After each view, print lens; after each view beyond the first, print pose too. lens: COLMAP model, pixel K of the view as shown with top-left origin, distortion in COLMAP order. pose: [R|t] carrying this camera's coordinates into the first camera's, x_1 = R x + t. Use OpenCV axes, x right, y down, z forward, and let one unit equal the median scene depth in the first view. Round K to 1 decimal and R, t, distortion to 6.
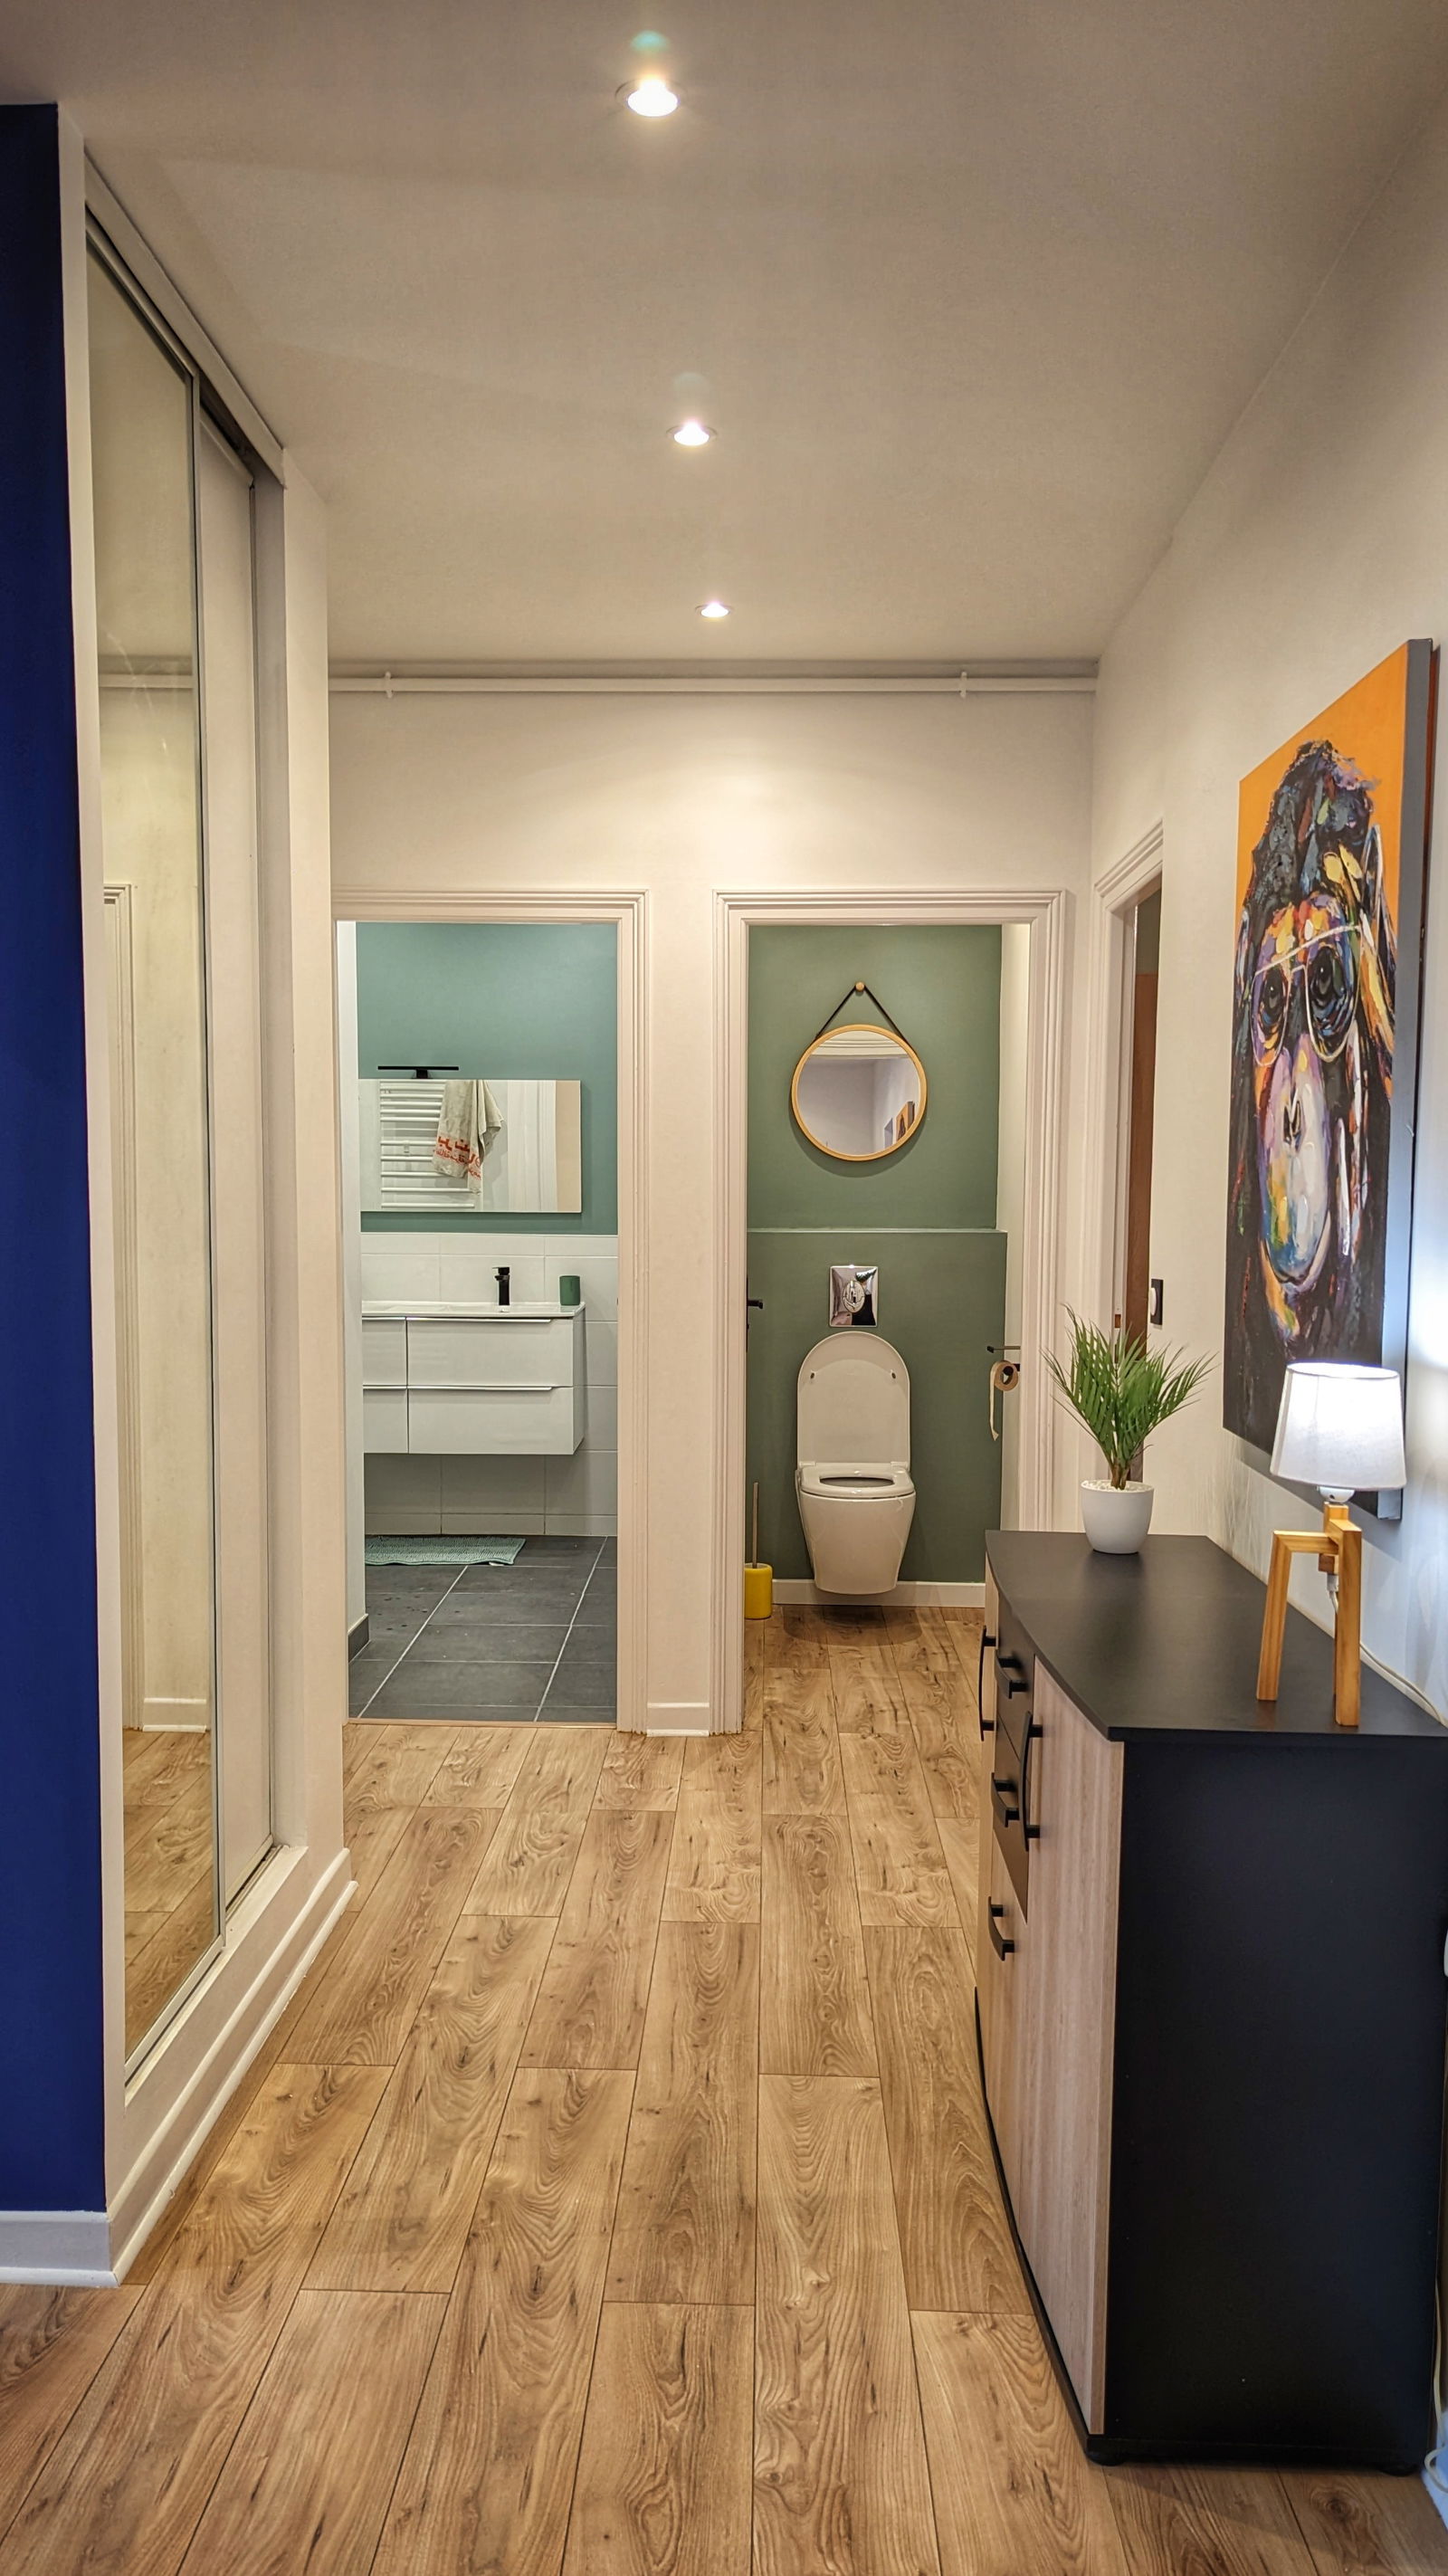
lens RADIAL K [[1821.8, 0, 724.0], [0, 1821.8, 1288.0], [0, 0, 1]] dist [0.004116, -0.000287]
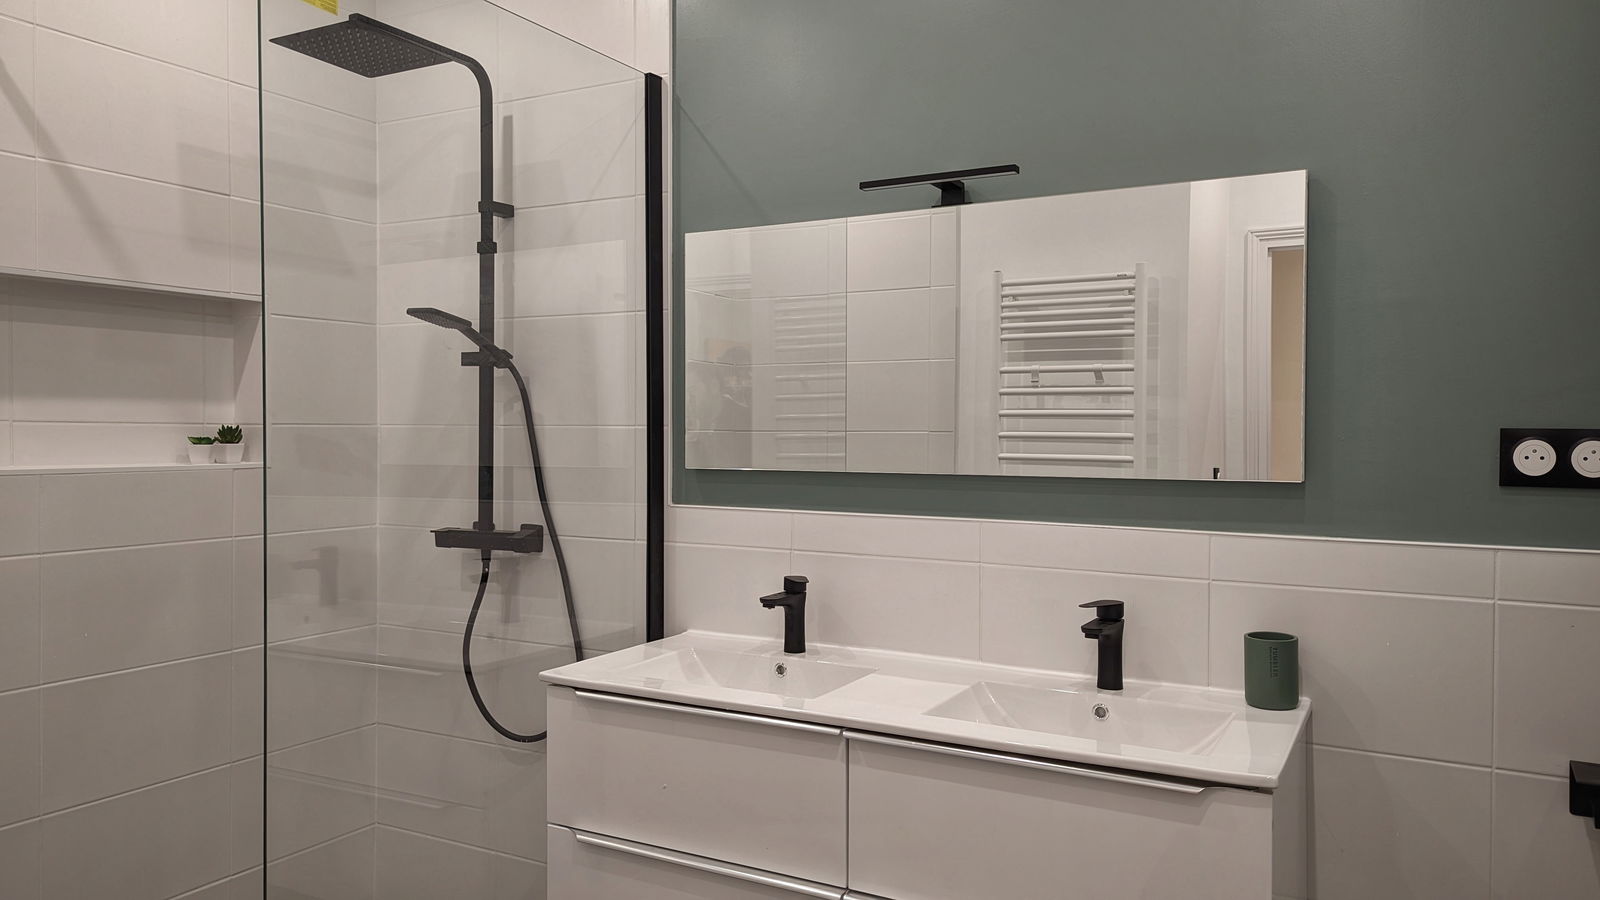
lens RADIAL K [[1131.6, 0, 800.0], [0, 1131.6, 450.0], [0, 0, 1]] dist [0.004116, -0.000287]
pose [[0.883004, 0.010652, -0.469245, -0.058803], [-0.032000, 0.998782, -0.037545, -0.035460], [0.468274, 0.048168, 0.882269, 0.717954]]
